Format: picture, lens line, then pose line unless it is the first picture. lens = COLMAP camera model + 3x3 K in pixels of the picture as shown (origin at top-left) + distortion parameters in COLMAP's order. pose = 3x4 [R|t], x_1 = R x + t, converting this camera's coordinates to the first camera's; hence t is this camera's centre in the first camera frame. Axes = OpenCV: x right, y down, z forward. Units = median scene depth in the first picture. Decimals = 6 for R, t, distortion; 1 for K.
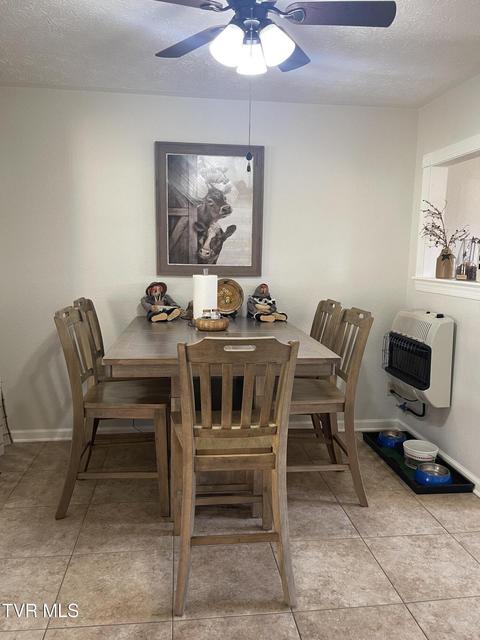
lens RADIAL K [[485.4, 0, 240.0], [0, 485.4, 320.0], [0, 0, 1]] dist [0.073118, -0.088507]
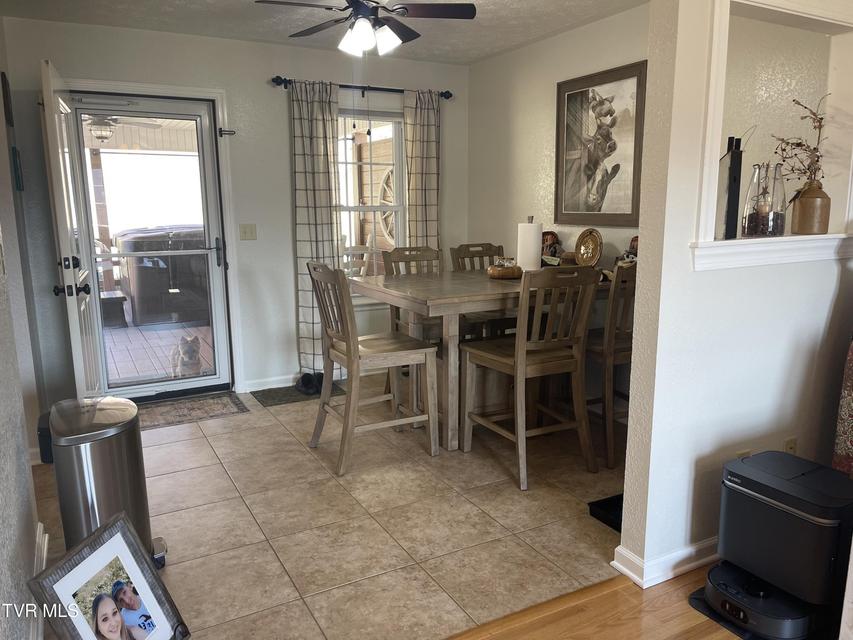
lens RADIAL K [[647.0, 0, 426.5], [0, 647.0, 320.0], [0, 0, 1]] dist [0.073118, -0.088507]
pose [[0.362623, 0.147670, -0.920162, 0.939571], [-0.109337, 0.987289, 0.115354, -0.025677], [0.925500, 0.058778, 0.374159, 0.301663]]
